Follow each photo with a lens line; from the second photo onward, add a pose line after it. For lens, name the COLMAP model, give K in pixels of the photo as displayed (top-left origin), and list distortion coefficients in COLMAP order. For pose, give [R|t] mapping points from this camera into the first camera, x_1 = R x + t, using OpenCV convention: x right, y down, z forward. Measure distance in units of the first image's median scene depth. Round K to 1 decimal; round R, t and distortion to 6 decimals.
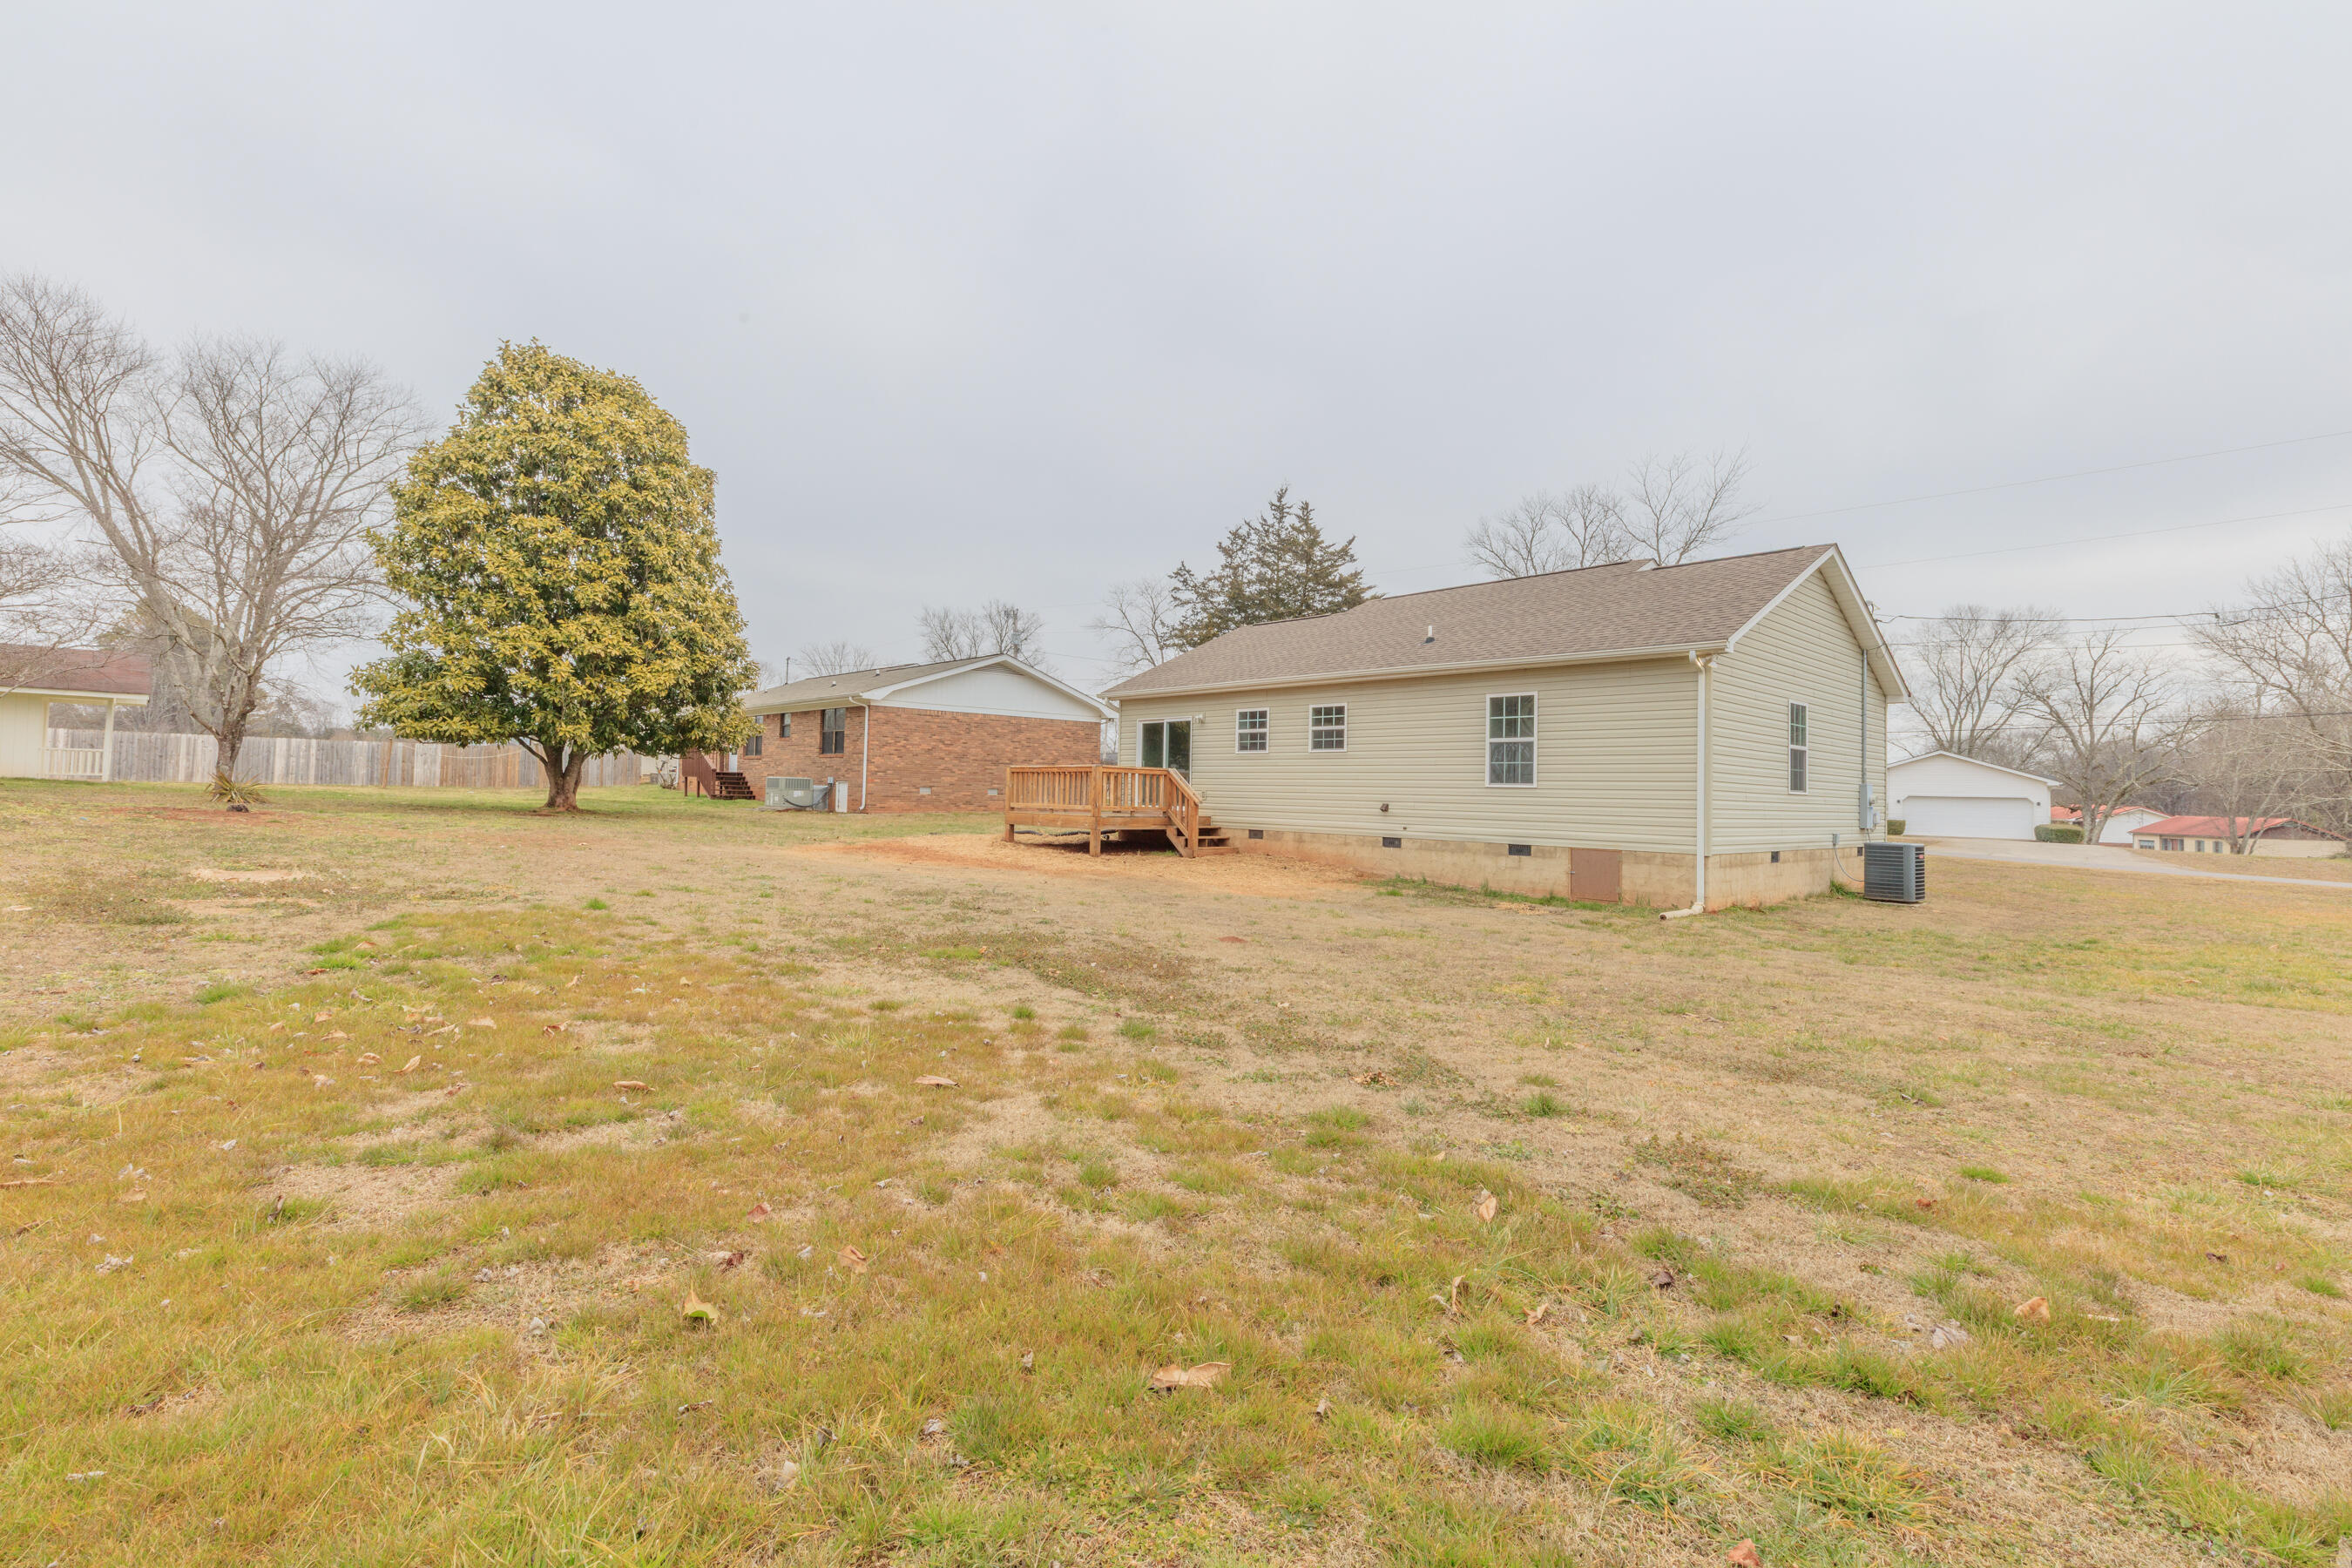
lens RADIAL K [[1075.1, 0, 1186.5], [0, 1075.1, 772.8], [0, 0, 1]] dist [0.009103, -0.000256]
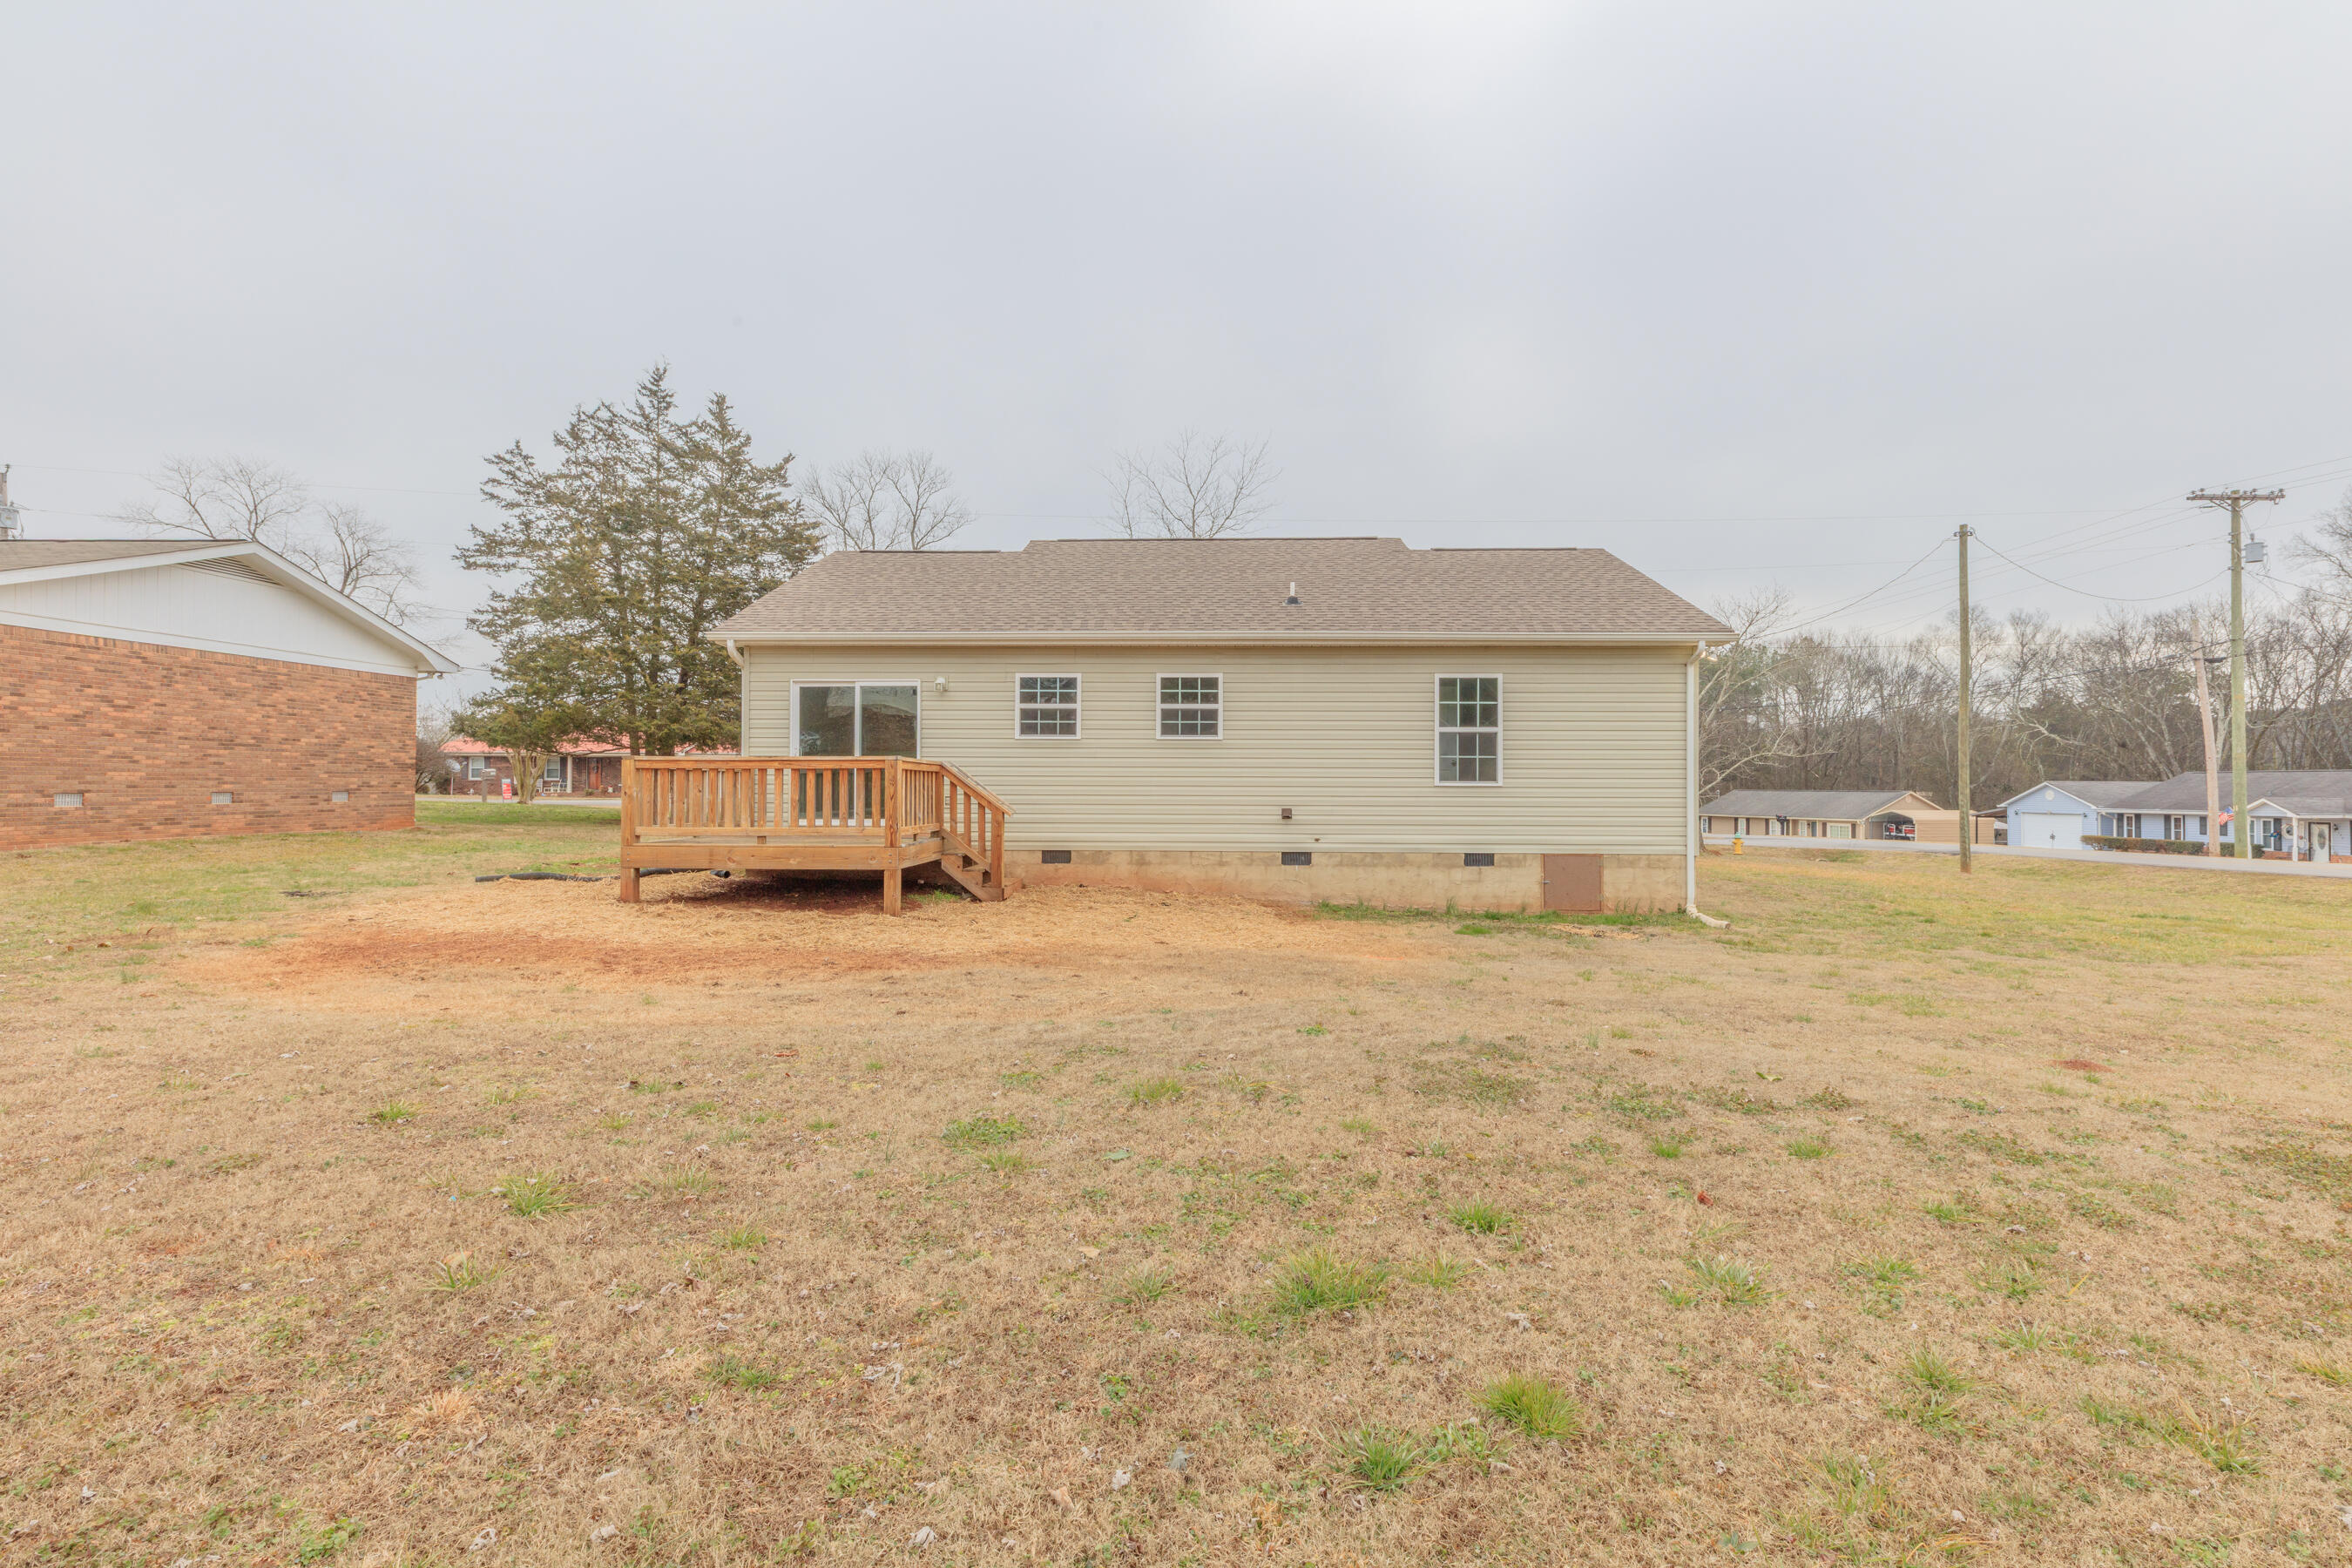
lens RADIAL K [[1075.1, 0, 1181.7], [0, 1075.1, 794.0], [0, 0, 1]] dist [0.009103, -0.000256]
pose [[0.697424, -0.021152, 0.716347, -0.395869], [-0.003104, 0.999466, 0.032534, -0.006092], [-0.716652, -0.024914, 0.696985, 0.492678]]
